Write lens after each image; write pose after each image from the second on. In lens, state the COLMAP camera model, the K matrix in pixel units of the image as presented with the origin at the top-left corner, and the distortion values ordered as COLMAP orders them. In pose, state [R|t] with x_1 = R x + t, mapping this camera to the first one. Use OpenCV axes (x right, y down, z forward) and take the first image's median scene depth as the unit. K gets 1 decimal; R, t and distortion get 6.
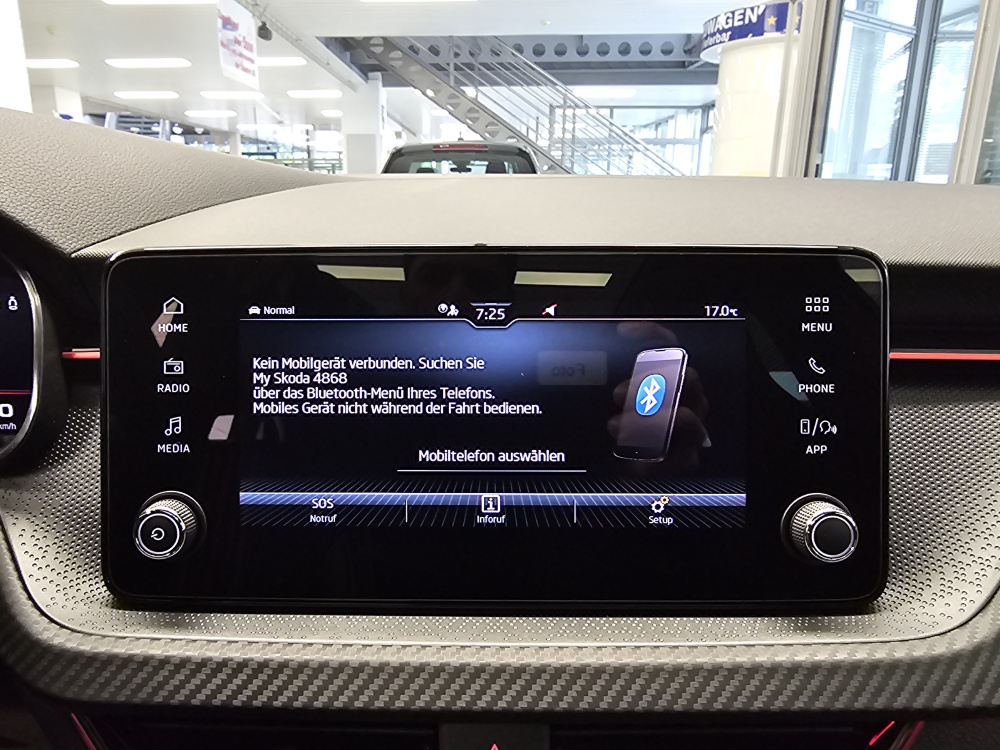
lens RADIAL K [[686.4, 0, 457.6], [0, 686.4, 363.1], [0, 0, 1]] dist [0.002709, -0.003314]
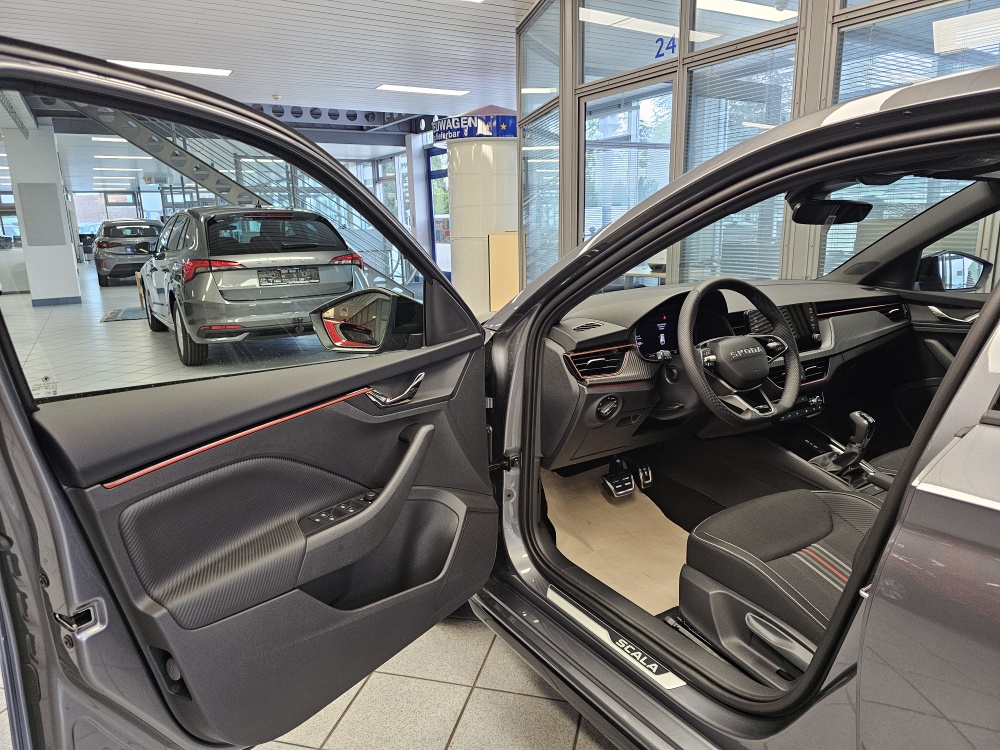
lens RADIAL K [[677.2, 0, 498.2], [0, 677.2, 376.2], [0, 0, 1]] dist [0.053593, -0.054732]
pose [[0.834106, -0.145877, 0.531965, -5.950493], [0.159107, 0.987034, 0.021193, -0.057364], [-0.528159, 0.066962, 0.846501, -3.234778]]
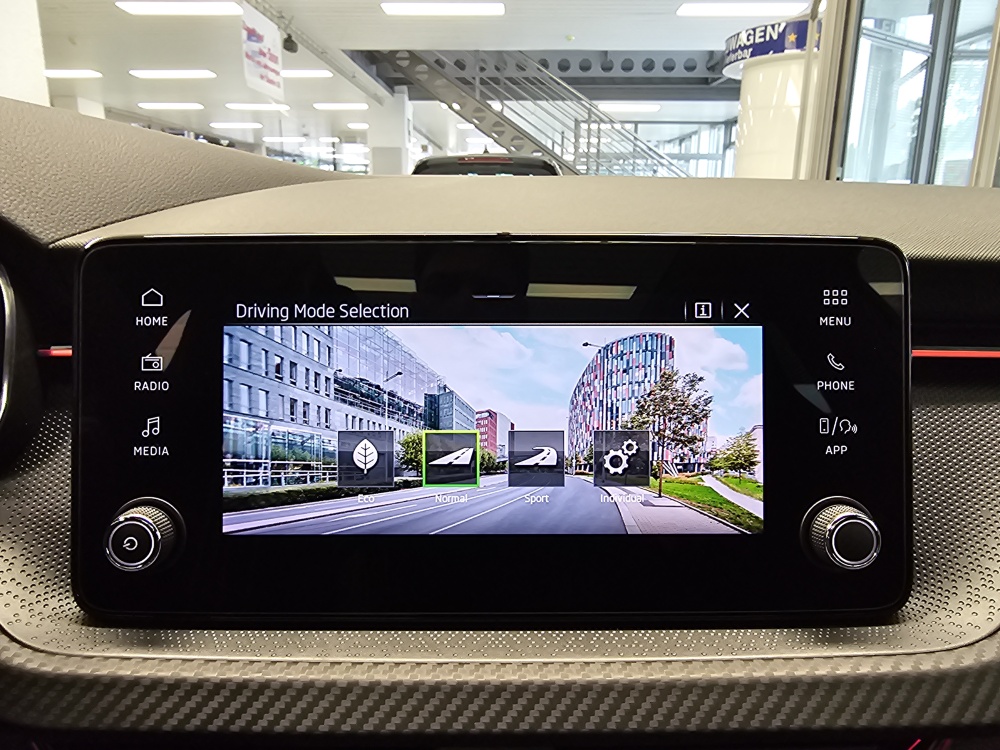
lens RADIAL K [[686.4, 0, 500.0], [0, 686.4, 363.5], [0, 0, 1]] dist [0.002709, -0.003314]
pose [[0.999729, 0.000209, 0.023274, 0.032985], [0.000218, 0.999832, -0.018346, 0.021525], [-0.023274, 0.018346, 0.999561, 0.055652]]
